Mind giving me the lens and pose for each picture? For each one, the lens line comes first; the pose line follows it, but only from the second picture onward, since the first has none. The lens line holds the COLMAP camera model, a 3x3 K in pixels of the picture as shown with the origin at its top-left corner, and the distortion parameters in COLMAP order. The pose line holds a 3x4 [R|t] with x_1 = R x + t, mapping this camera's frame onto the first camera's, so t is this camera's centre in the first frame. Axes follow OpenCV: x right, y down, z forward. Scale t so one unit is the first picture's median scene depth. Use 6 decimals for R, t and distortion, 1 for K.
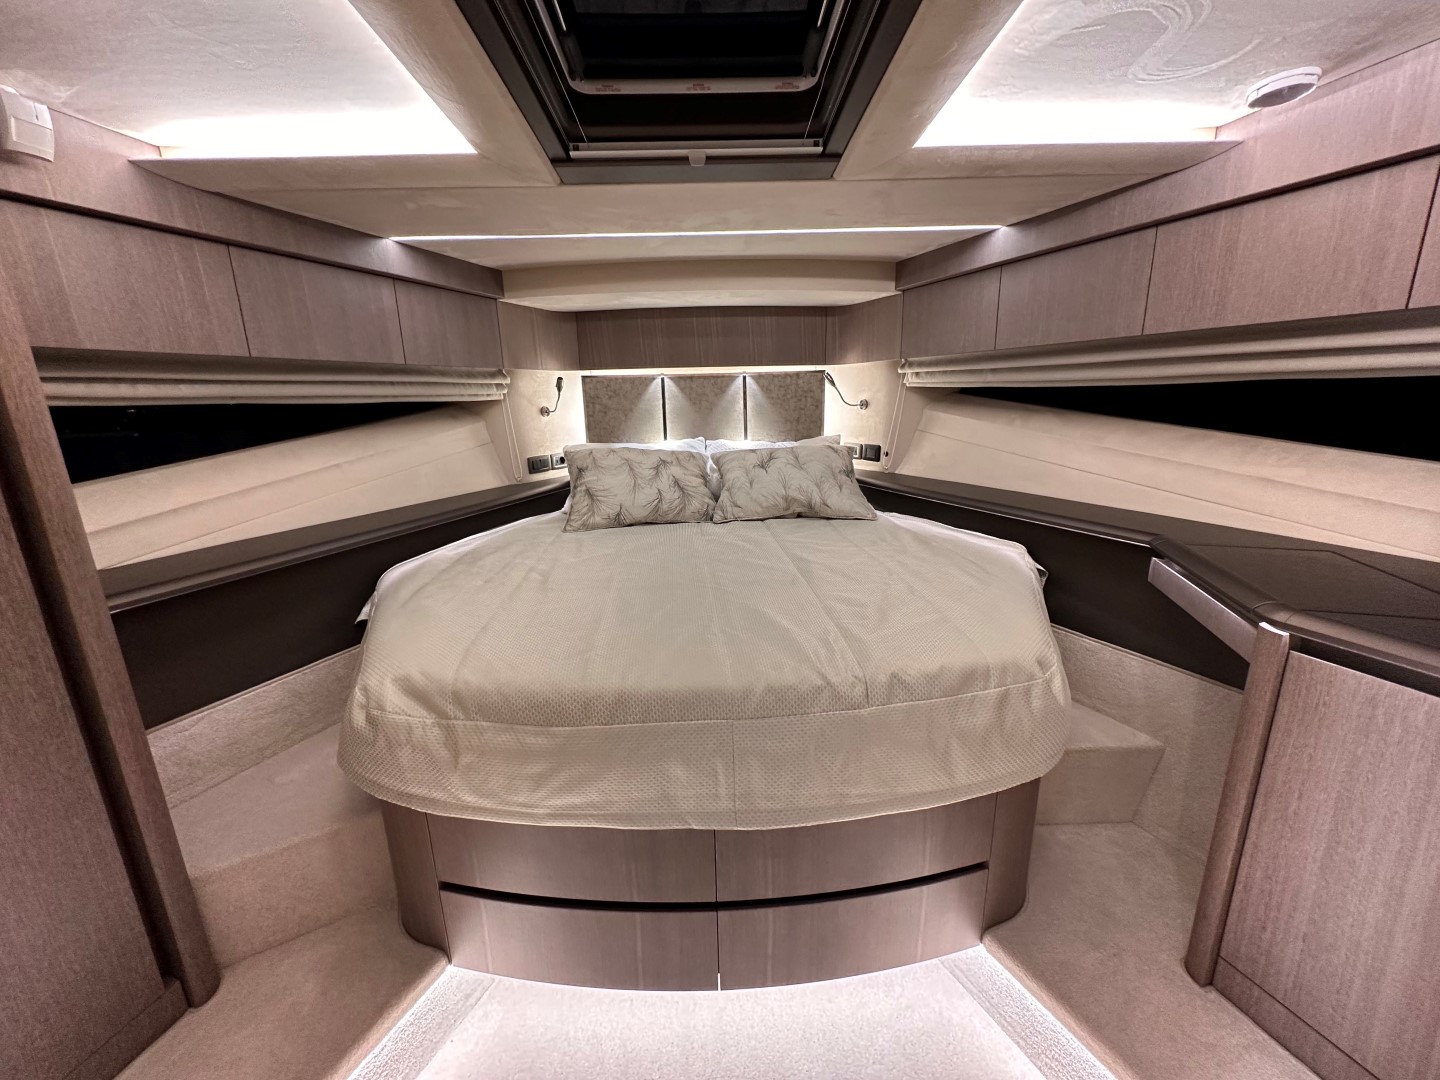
lens RADIAL K [[576.6, 0, 716.5], [0, 576.6, 540.2], [0, 0, 1]] dist [-0.003083, 0.000942]
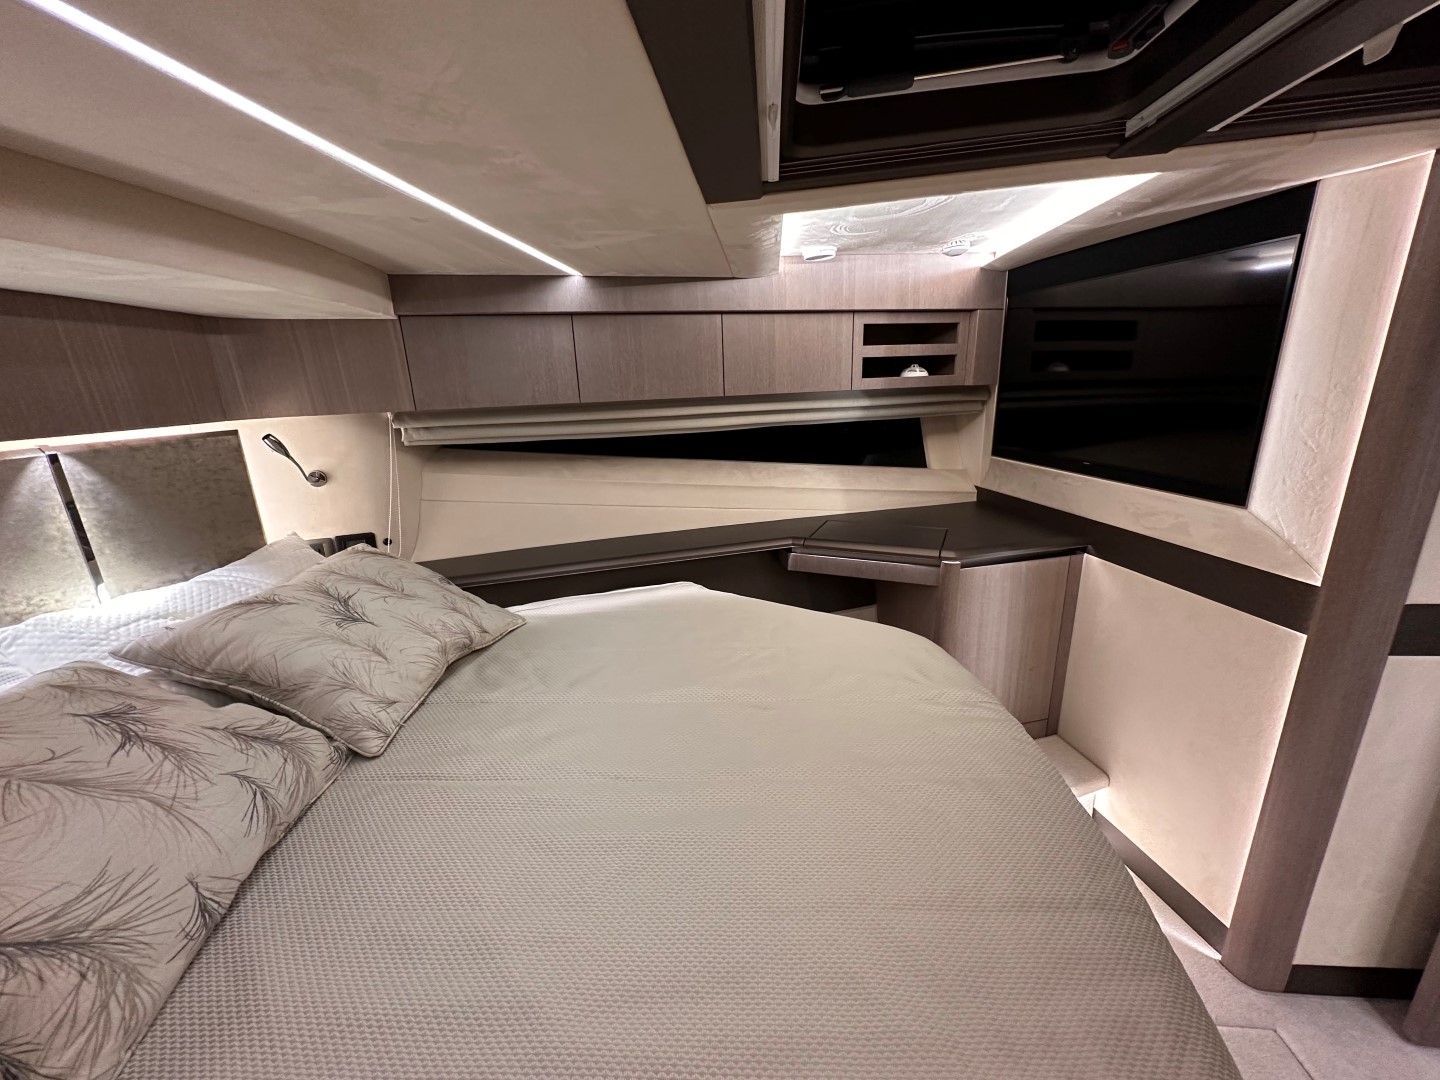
lens RADIAL K [[576.6, 0, 716.9], [0, 576.6, 539.3], [0, 0, 1]] dist [-0.003083, 0.000942]
pose [[0.106741, -0.250393, 0.962242, -0.394387], [0.275019, 0.937449, 0.213434, -0.227149], [-0.955495, 0.241853, 0.168927, 0.593831]]
